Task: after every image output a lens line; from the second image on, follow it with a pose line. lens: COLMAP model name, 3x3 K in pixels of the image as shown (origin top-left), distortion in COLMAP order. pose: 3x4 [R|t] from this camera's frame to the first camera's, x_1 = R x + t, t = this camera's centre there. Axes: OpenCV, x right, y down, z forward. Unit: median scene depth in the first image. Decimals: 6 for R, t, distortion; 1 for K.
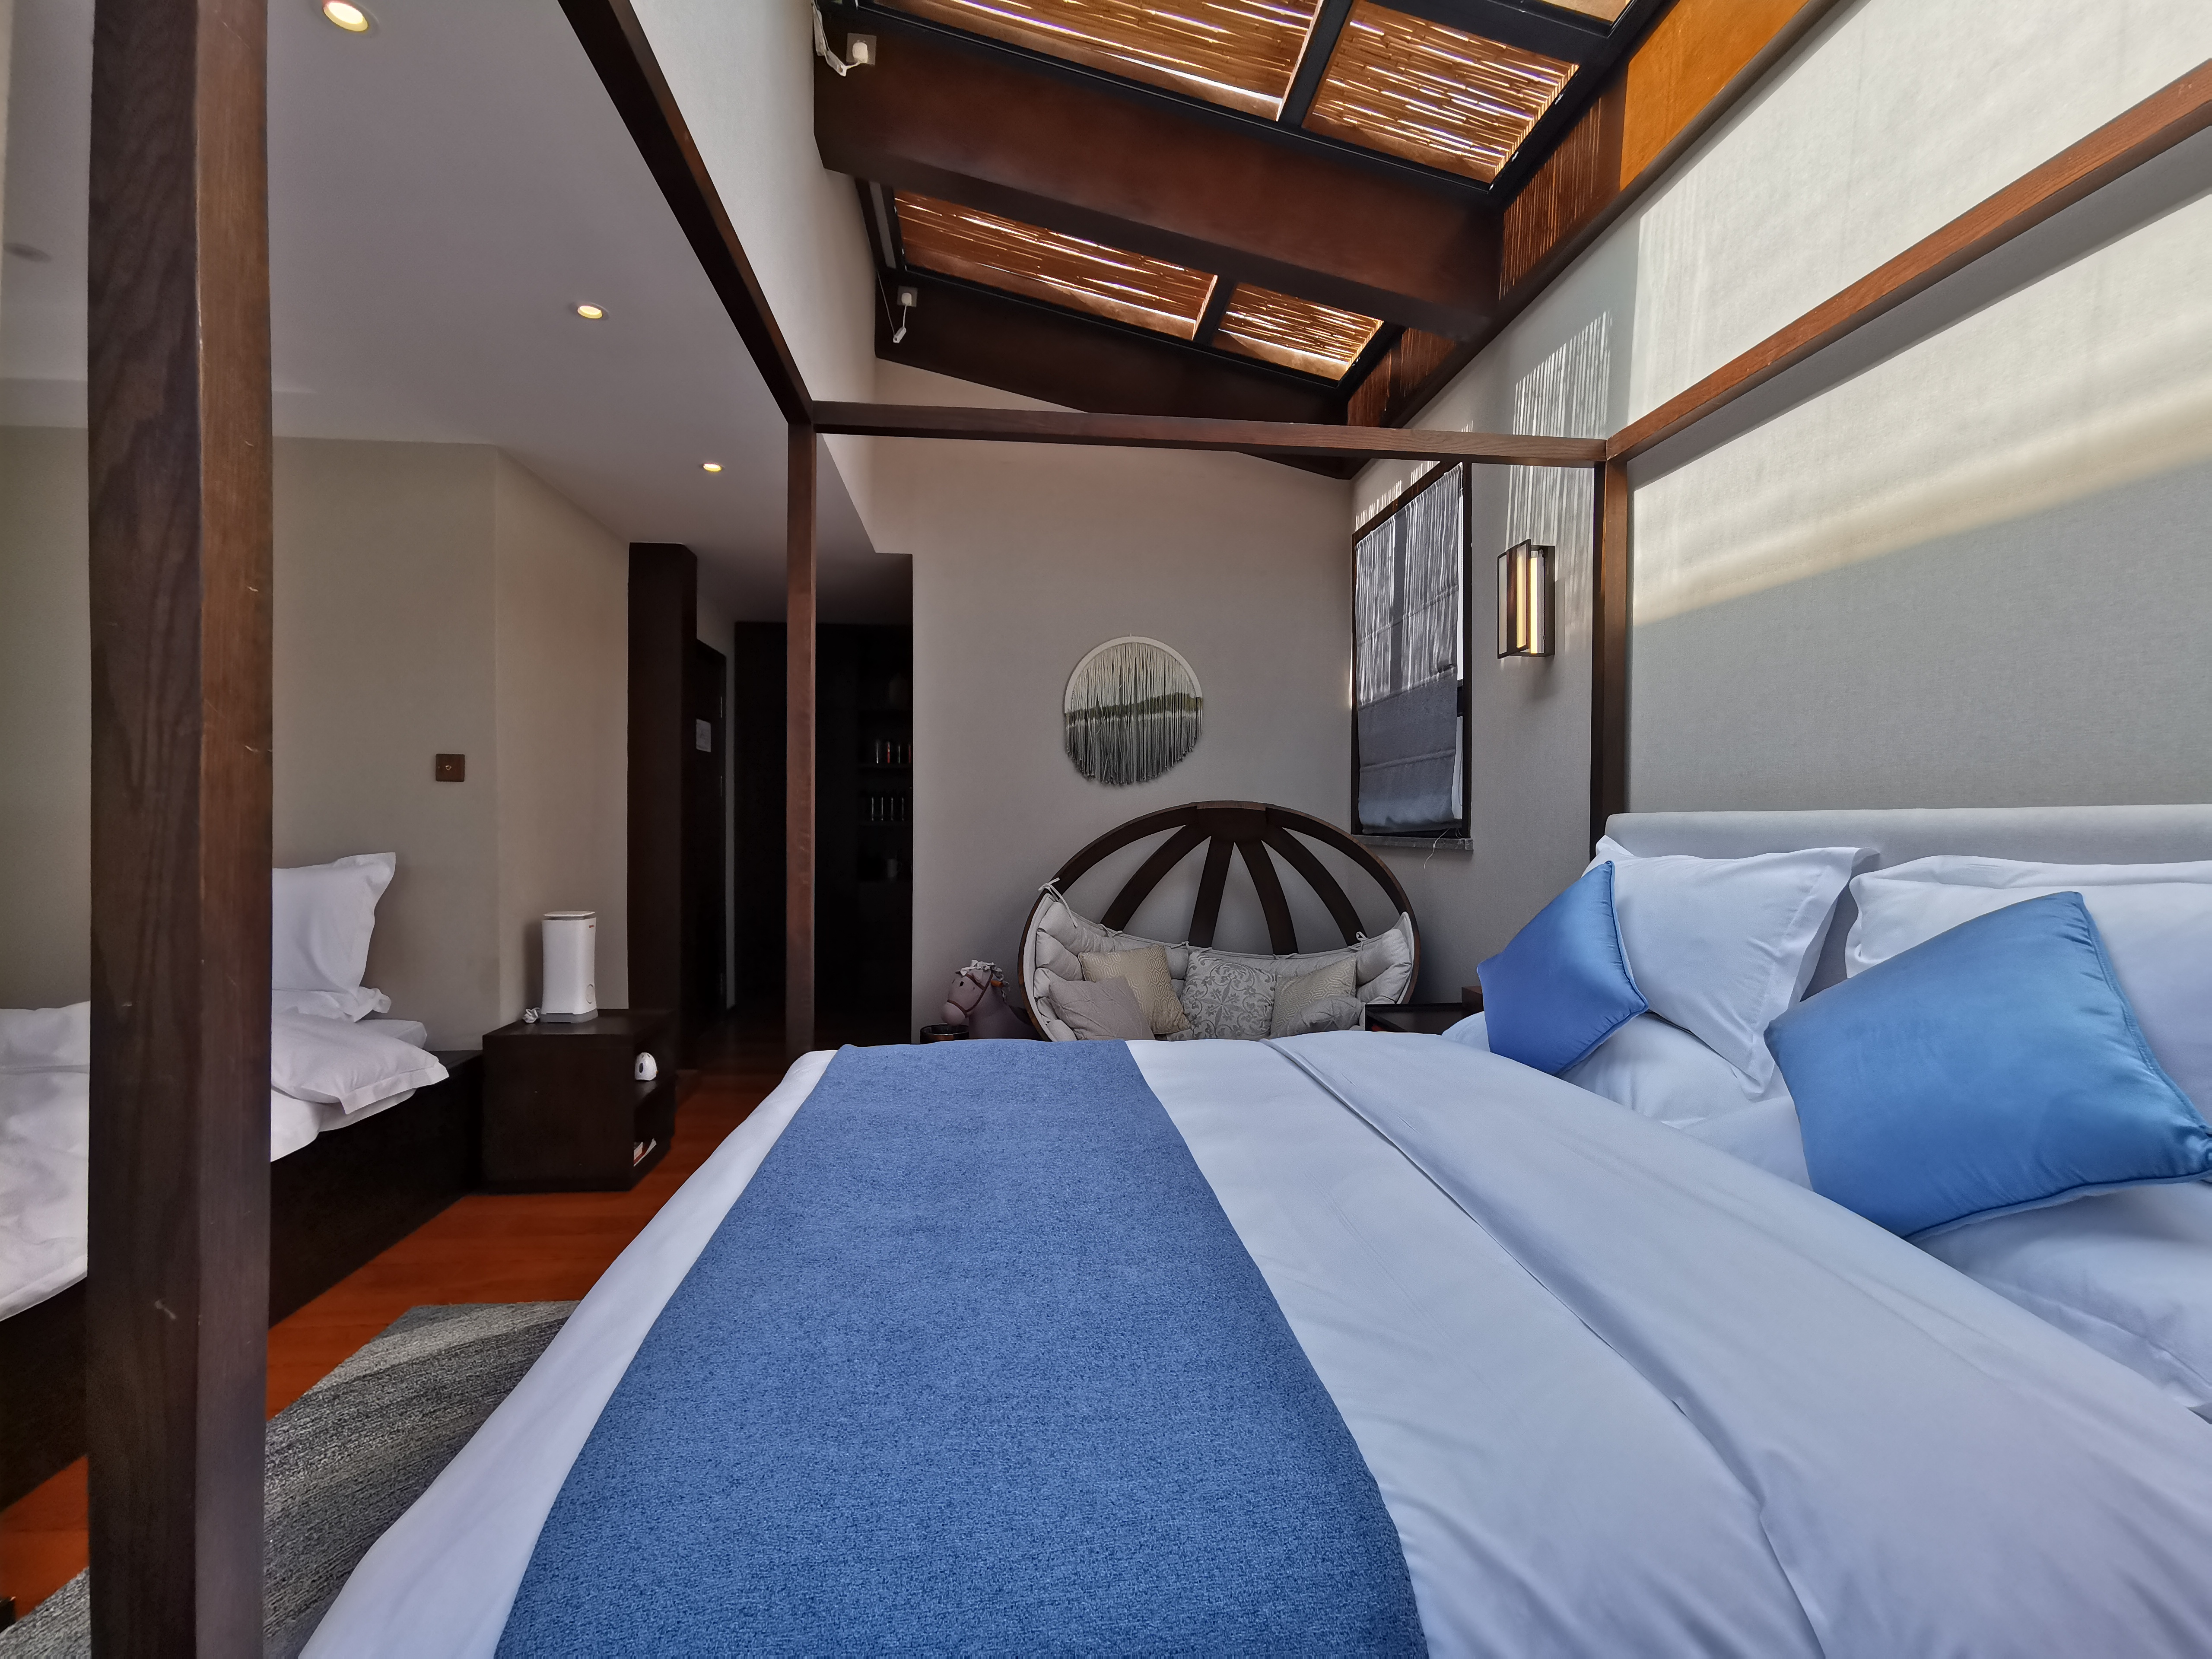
lens RADIAL K [[1017.2, 0, 1106.0], [0, 1017.2, 829.5], [0, 0, 1]] dist [-0.004309, -0.000324]
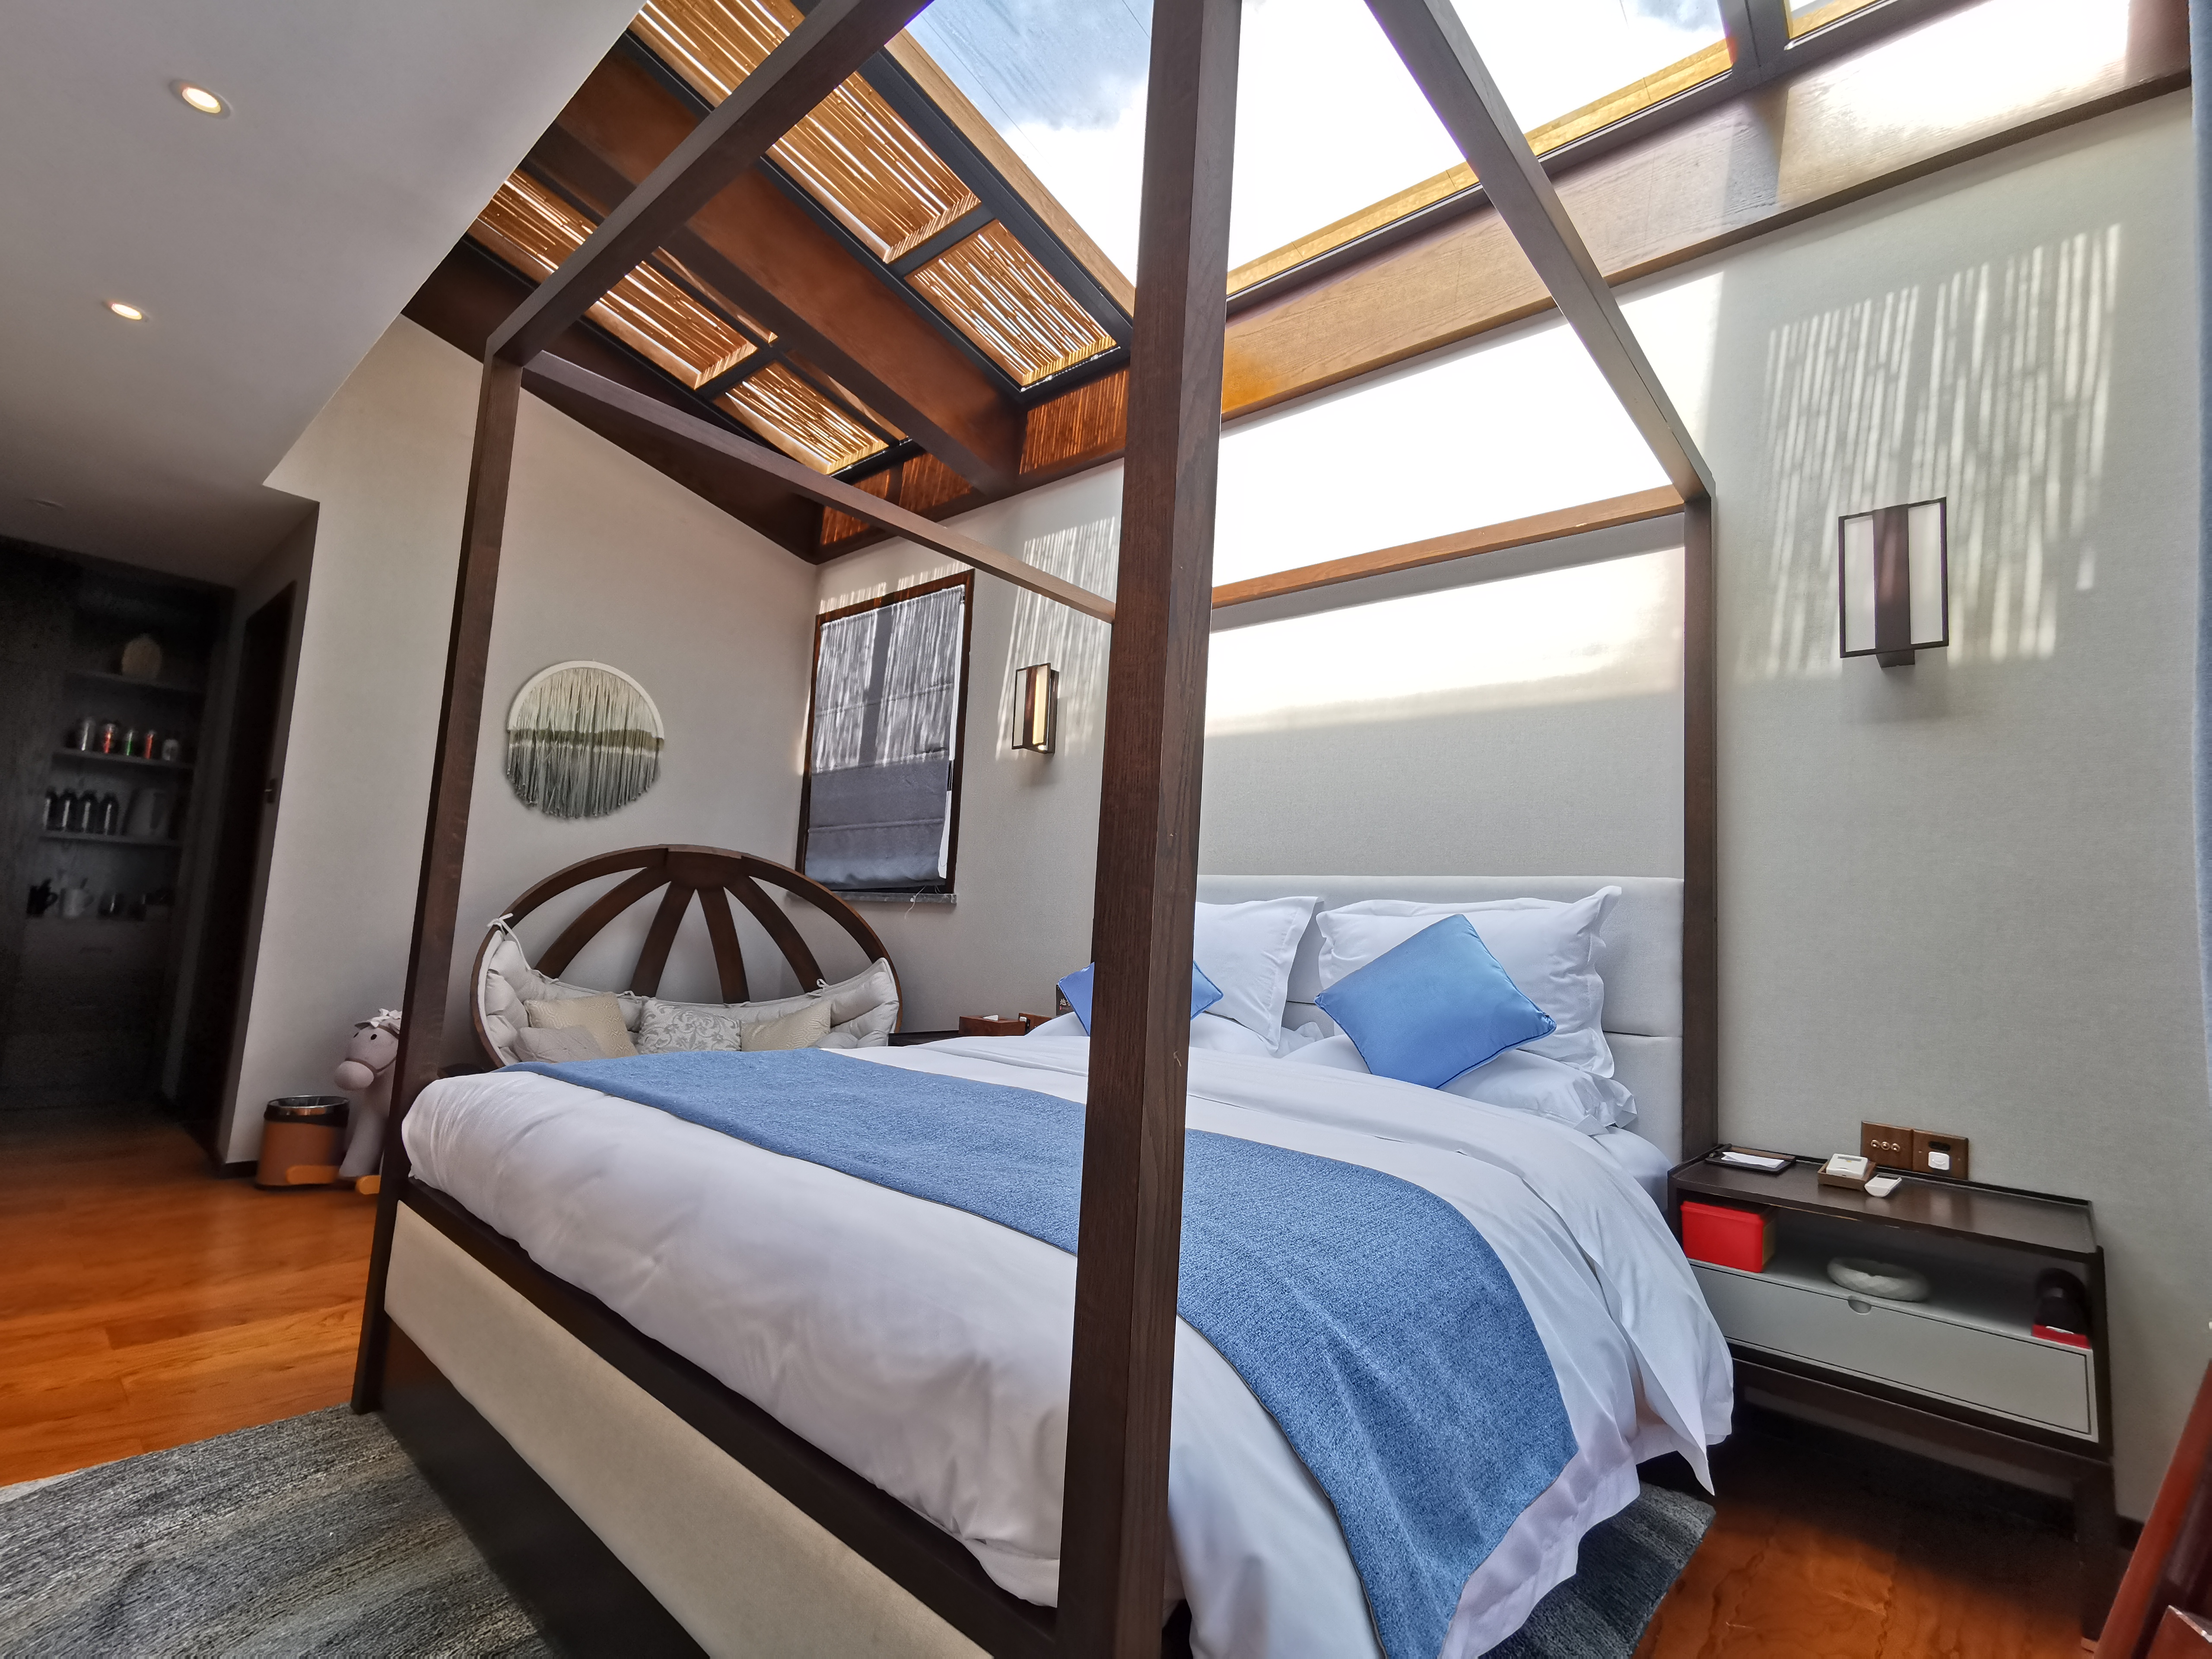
lens RADIAL K [[1017.2, 0, 1106.0], [0, 1017.2, 829.5], [0, 0, 1]] dist [-0.004309, -0.000324]
pose [[0.726621, 0.109606, 0.678239, -0.277868], [-0.049990, 0.993010, -0.106918, 0.043955], [-0.685217, 0.043784, 0.727021, 0.007752]]
